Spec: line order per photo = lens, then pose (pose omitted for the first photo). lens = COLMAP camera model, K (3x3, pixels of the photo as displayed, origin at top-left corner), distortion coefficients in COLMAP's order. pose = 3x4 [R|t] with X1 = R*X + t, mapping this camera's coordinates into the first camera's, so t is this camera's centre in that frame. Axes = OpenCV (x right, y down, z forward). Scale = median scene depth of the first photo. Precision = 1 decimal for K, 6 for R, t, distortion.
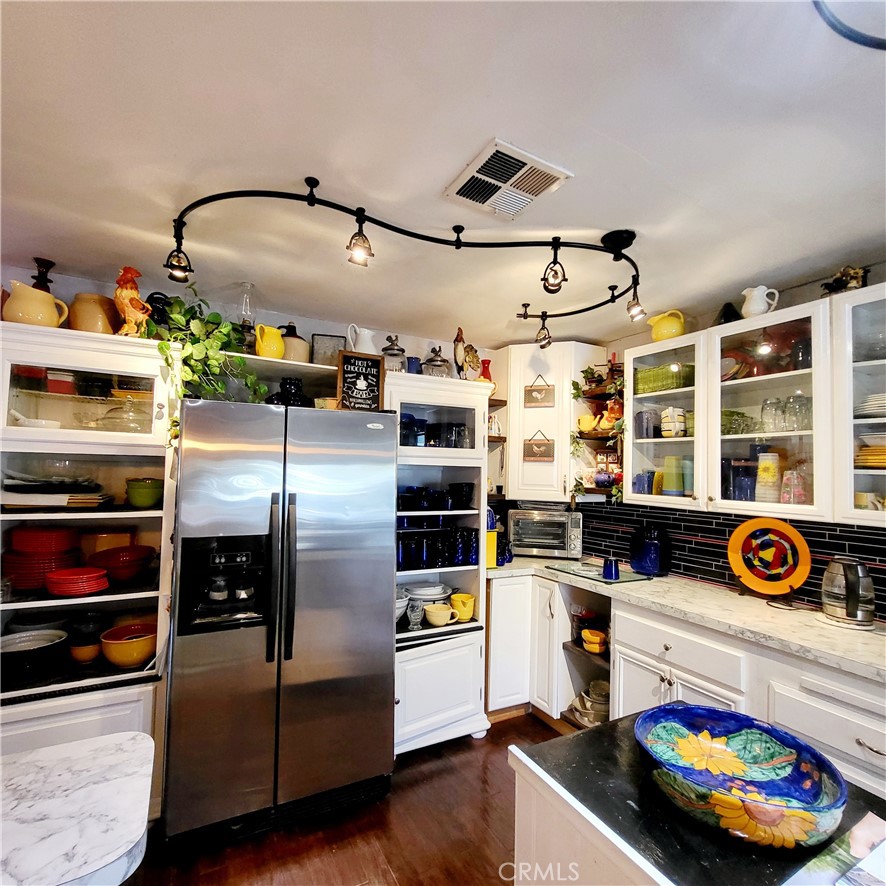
lens RADIAL K [[465.0, 0, 437.0], [0, 465.0, 447.5], [0, 0, 1]] dist [0.001887, -0.000384]
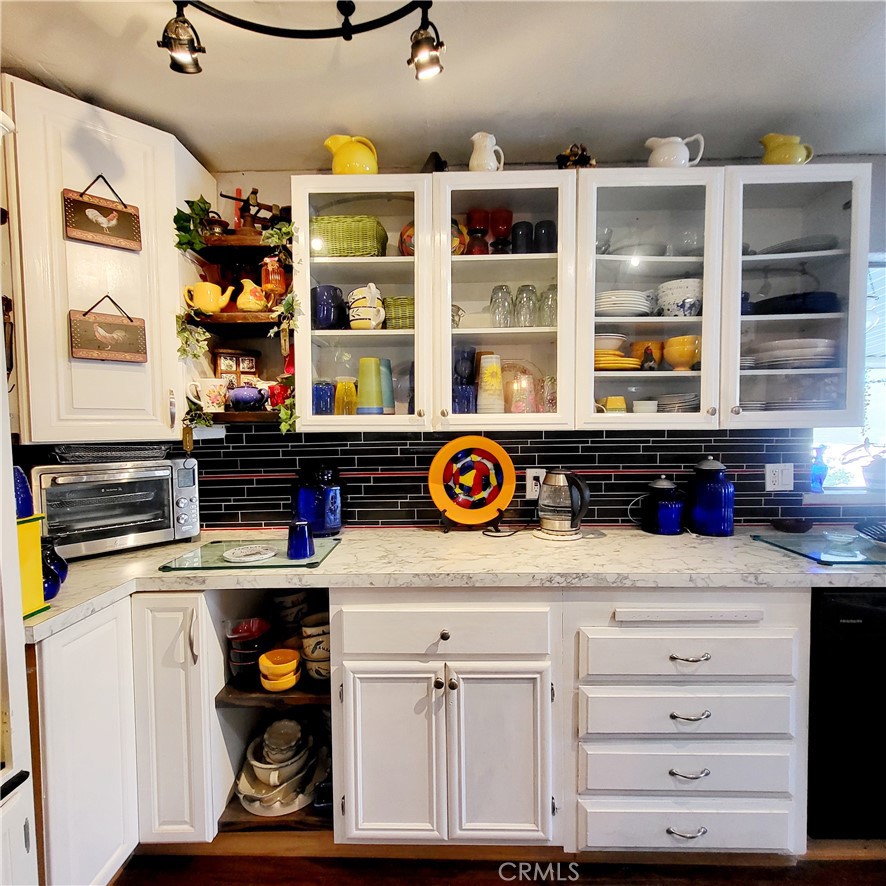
lens RADIAL K [[465.0, 0, 437.0], [0, 465.0, 447.5], [0, 0, 1]] dist [0.001887, -0.000384]
pose [[0.493688, -0.071449, 0.866699, -0.048860], [-0.019388, 0.995467, 0.093108, 0.082469], [-0.869423, -0.062769, 0.490065, 0.558226]]
